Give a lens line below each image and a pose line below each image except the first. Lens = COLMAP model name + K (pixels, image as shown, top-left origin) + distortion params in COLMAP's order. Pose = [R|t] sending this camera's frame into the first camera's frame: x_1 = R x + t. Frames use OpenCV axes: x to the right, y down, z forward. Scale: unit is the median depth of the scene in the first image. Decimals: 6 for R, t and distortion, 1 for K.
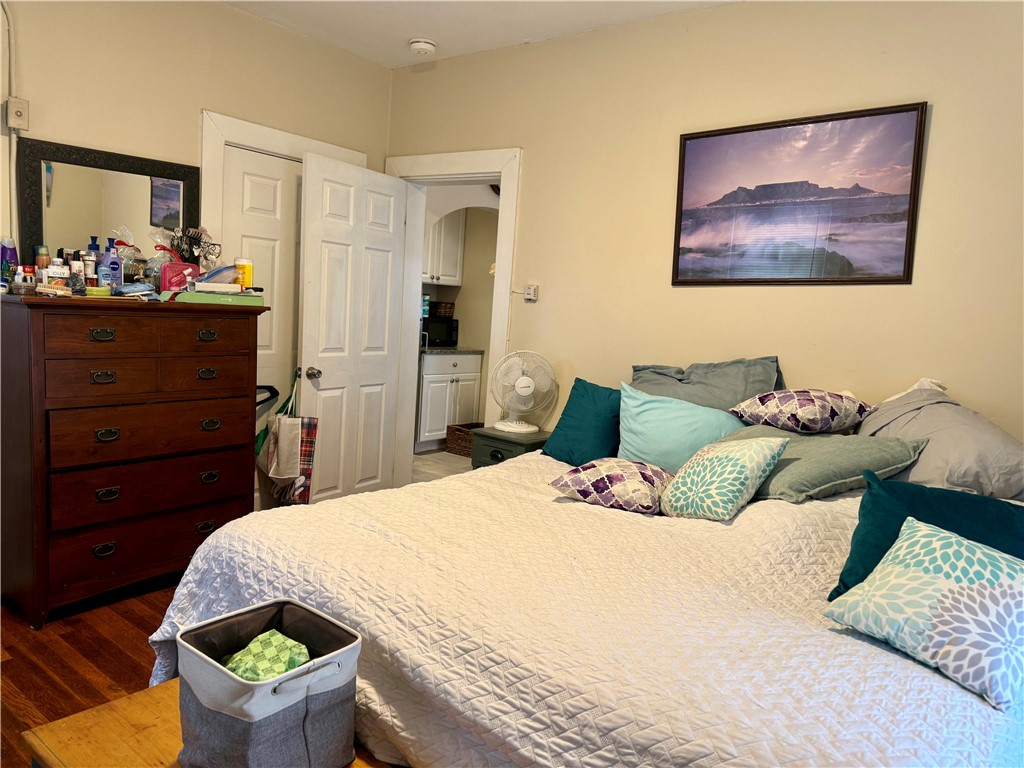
lens RADIAL K [[721.6, 0, 531.8], [0, 721.6, 388.2], [0, 0, 1]] dist [0.070534, -0.092086]
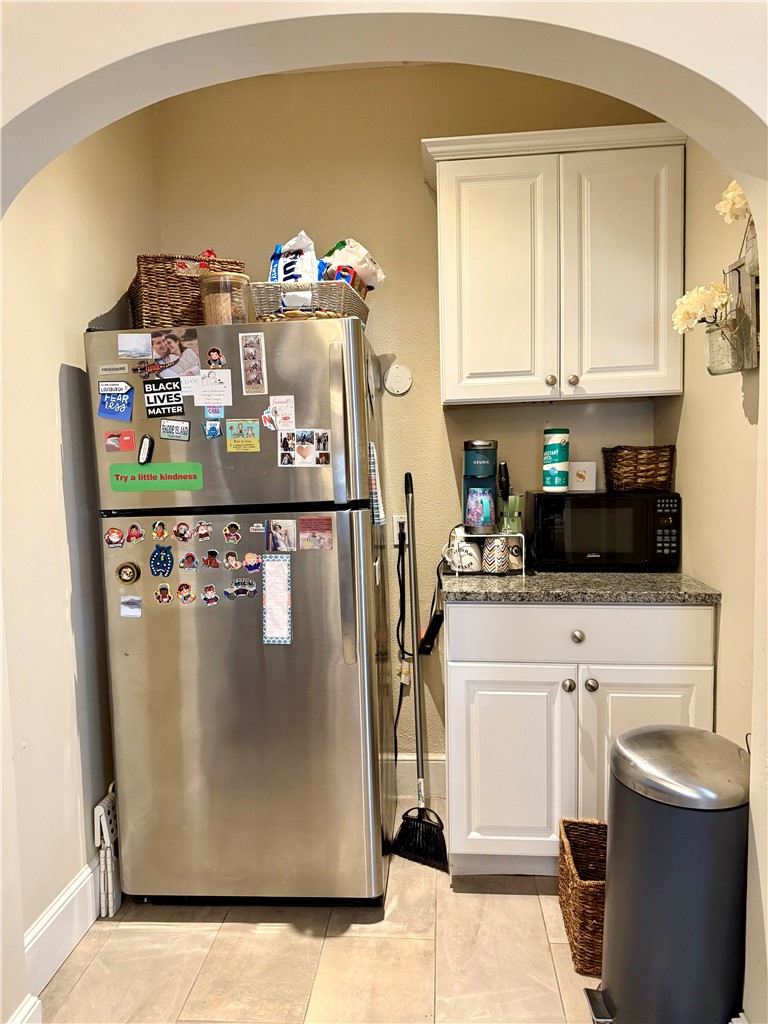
lens RADIAL K [[721.6, 0, 382.0], [0, 721.6, 512.9], [0, 0, 1]] dist [0.070534, -0.092086]
pose [[0.515544, -0.021618, -0.856590, 0.124920], [-0.039018, 0.998052, -0.048672, -0.067559], [0.855974, 0.058515, 0.513696, 0.748143]]
